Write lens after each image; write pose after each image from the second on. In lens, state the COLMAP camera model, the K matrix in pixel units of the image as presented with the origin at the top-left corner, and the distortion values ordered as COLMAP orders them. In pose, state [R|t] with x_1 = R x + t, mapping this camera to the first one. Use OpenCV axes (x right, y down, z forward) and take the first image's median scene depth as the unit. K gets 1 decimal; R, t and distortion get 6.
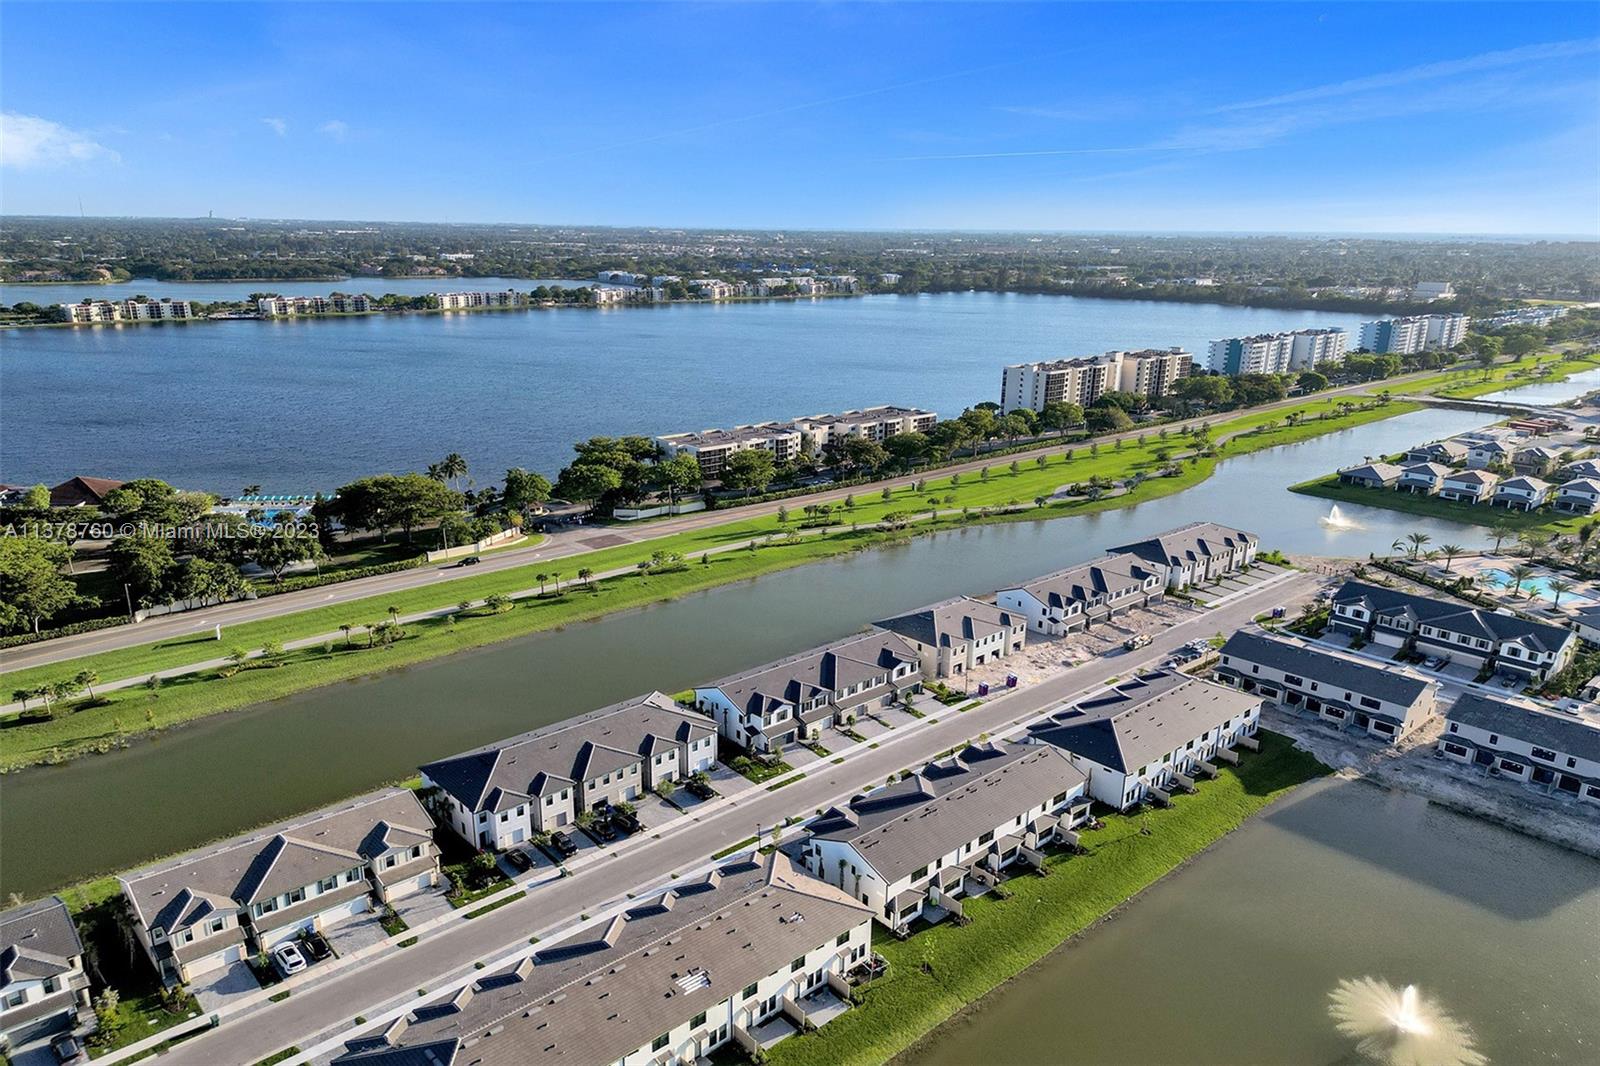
lens RADIAL K [[1112.7, 0, 803.1], [0, 1112.7, 588.4], [0, 0, 1]] dist [0.072404, -0.071235]
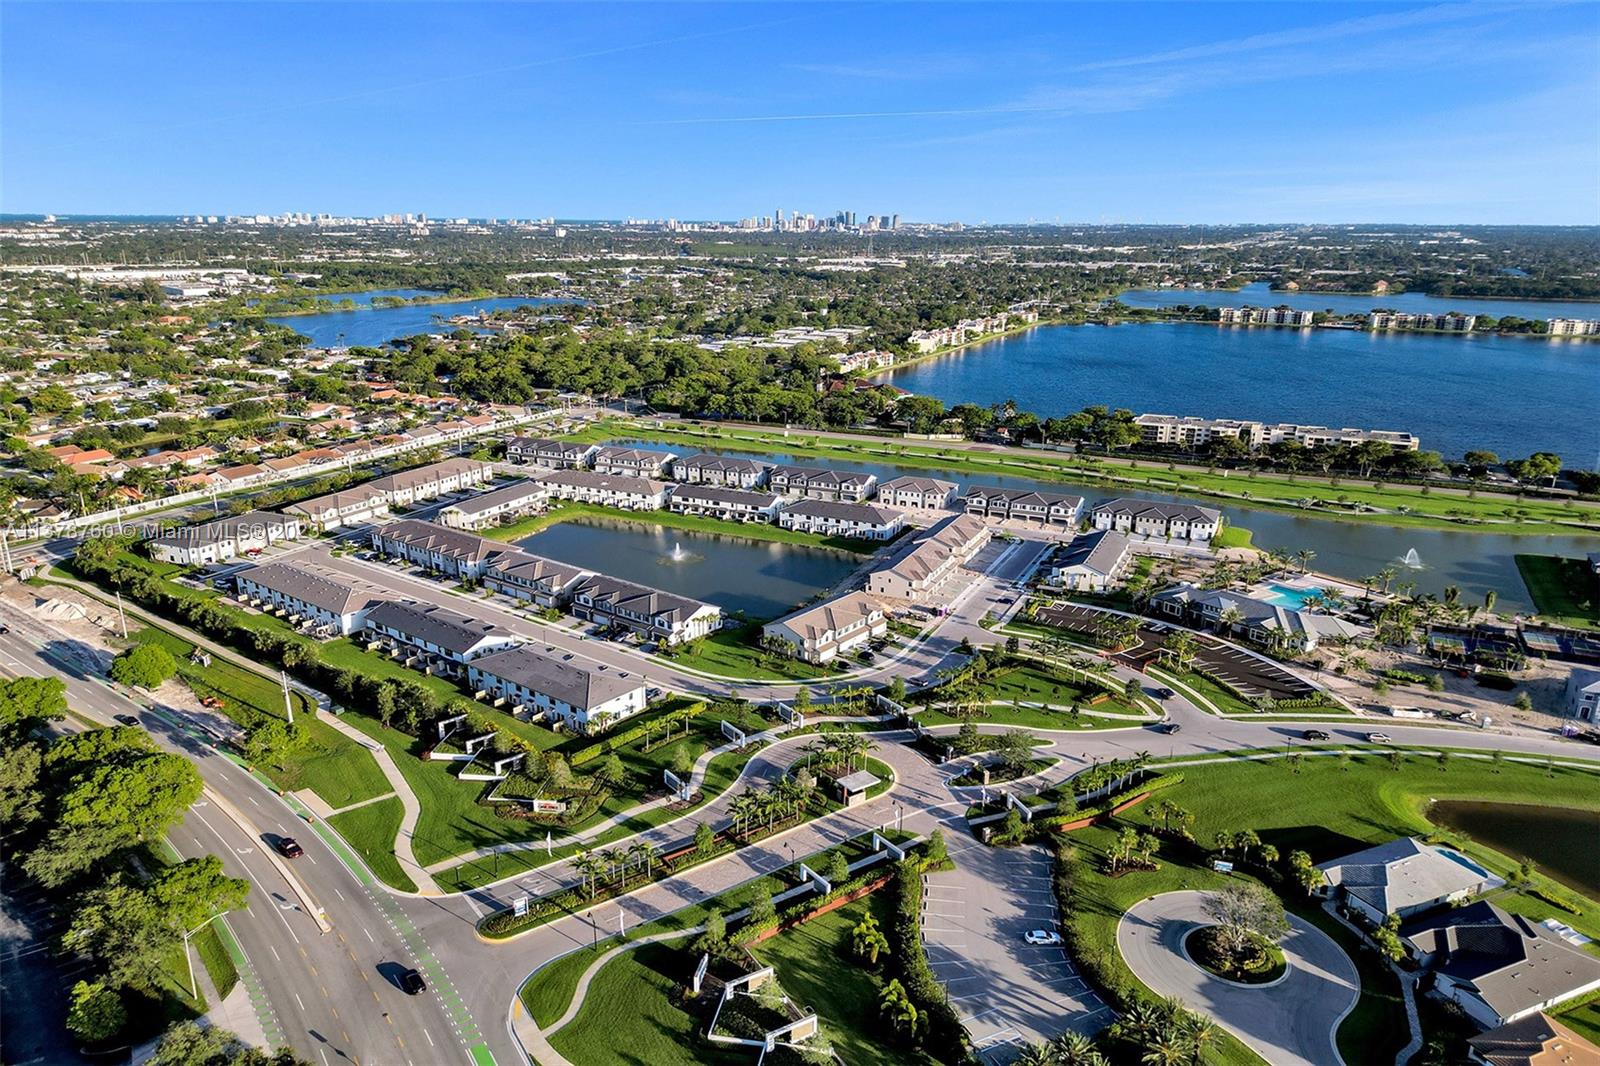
lens RADIAL K [[1112.7, 0, 803.1], [0, 1112.7, 588.4], [0, 0, 1]] dist [0.072404, -0.071235]
pose [[0.385854, 0.283559, -0.877902, 1.822428], [-0.289425, 0.940759, 0.176653, -0.088655], [0.875985, 0.185924, 0.445064, -0.009077]]
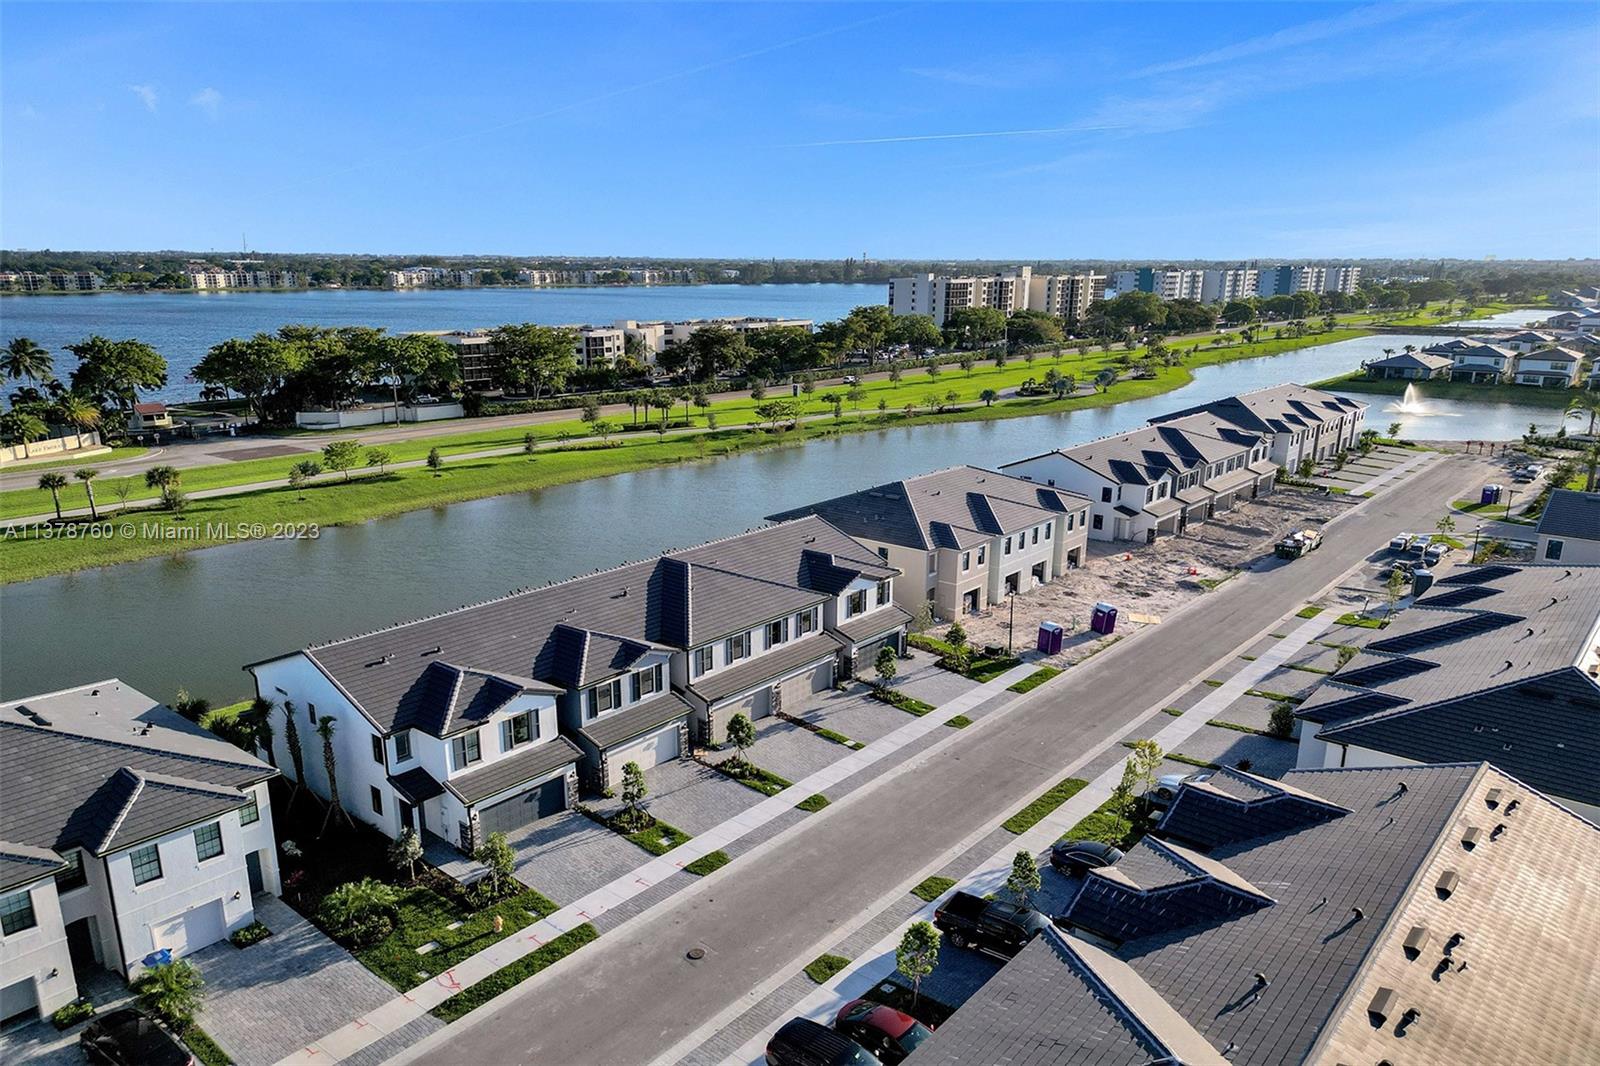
lens RADIAL K [[1112.7, 0, 803.1], [0, 1112.7, 588.4], [0, 0, 1]] dist [0.072404, -0.071235]
pose [[0.990086, -0.045766, 0.132799, 0.015978], [0.049171, 0.998538, -0.022474, 0.070014], [-0.131577, 0.028781, 0.990888, 0.552737]]
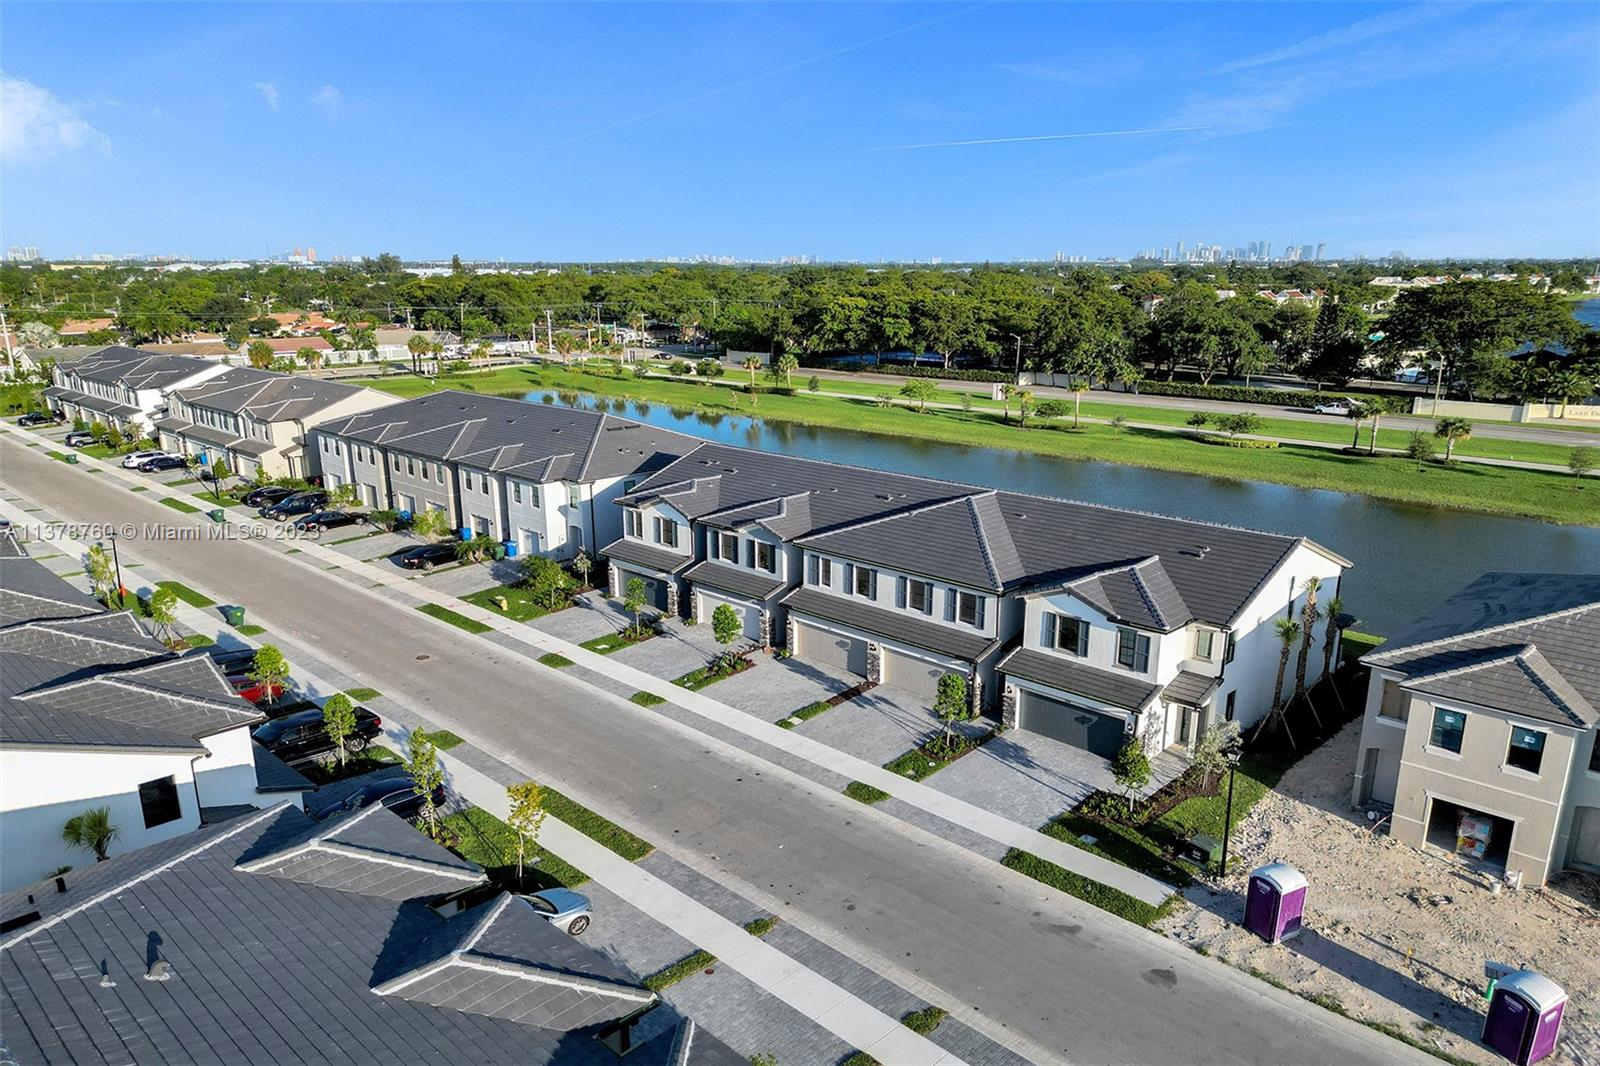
lens RADIAL K [[1112.7, 0, 803.1], [0, 1112.7, 588.4], [0, 0, 1]] dist [0.072404, -0.071235]
pose [[0.061778, 0.269103, -0.961128, 0.291778], [-0.307886, 0.921144, 0.238118, 0.021592], [0.949415, 0.281208, 0.139760, 0.813972]]
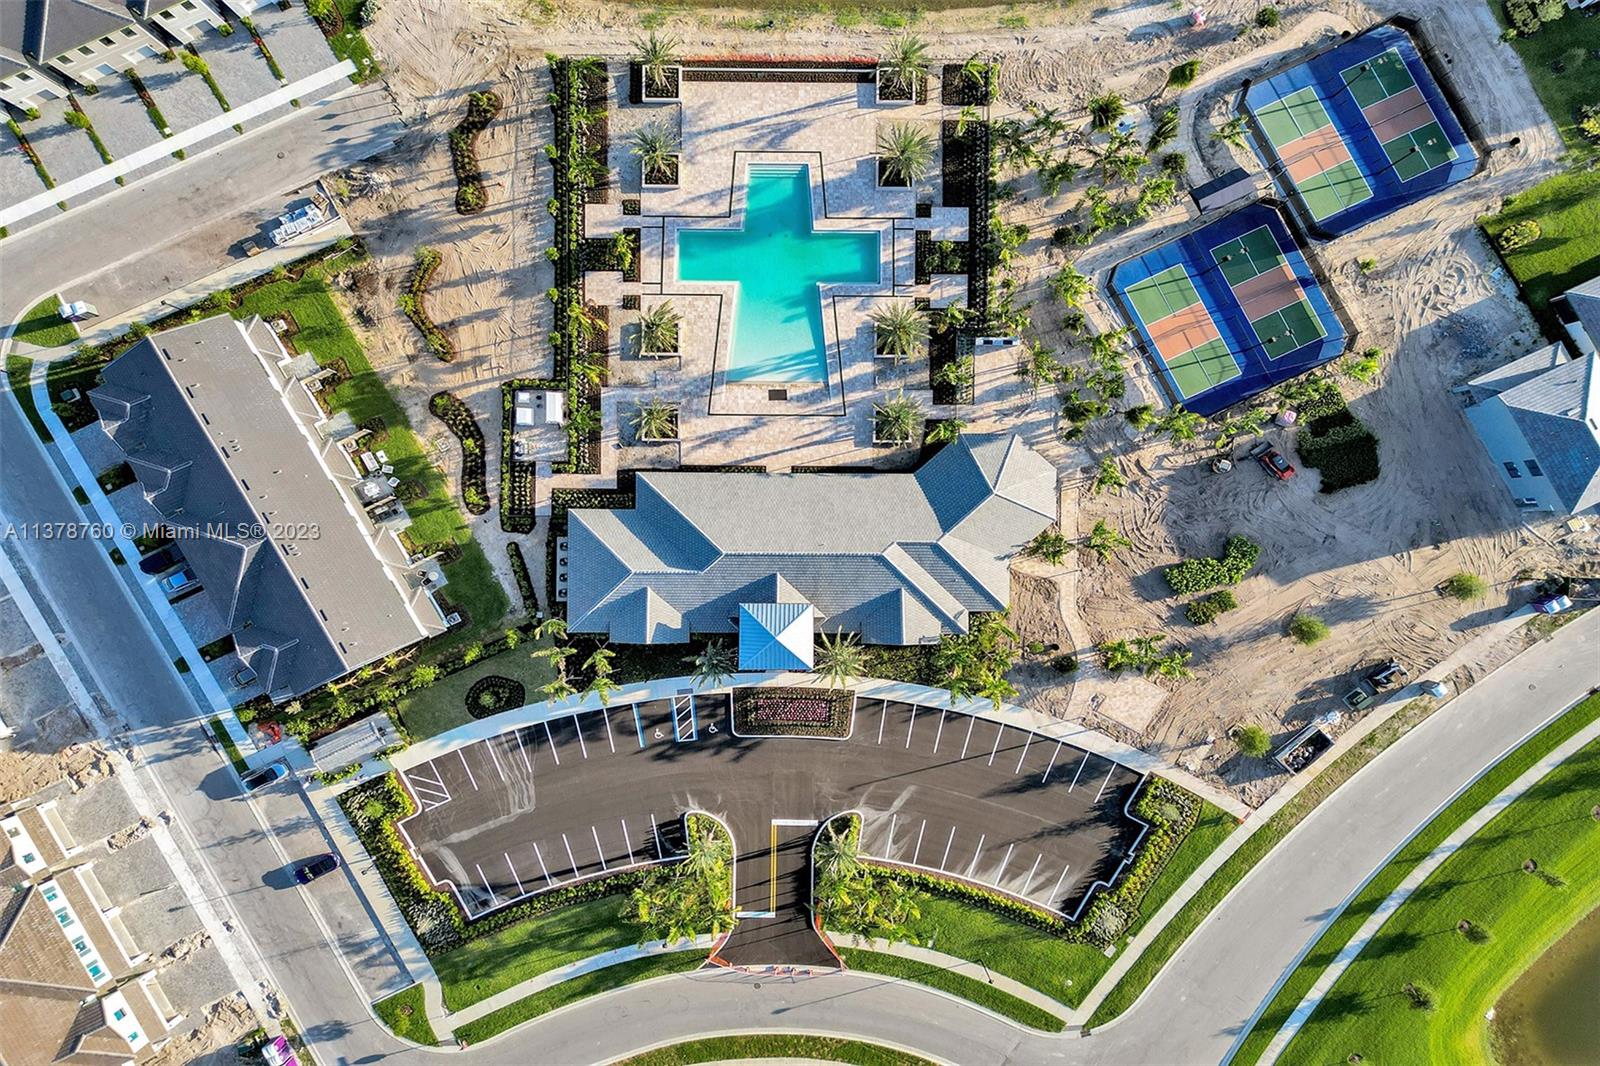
lens RADIAL K [[1117.9, 0, 808.7], [0, 1117.9, 533.0], [0, 0, 1]] dist [0.095173, -0.114762]
pose [[0.963978, 0.265786, 0.010191, 0.829409], [-0.082934, 0.263944, 0.960966, -0.496226], [0.252722, -0.927195, 0.276479, 0.950171]]
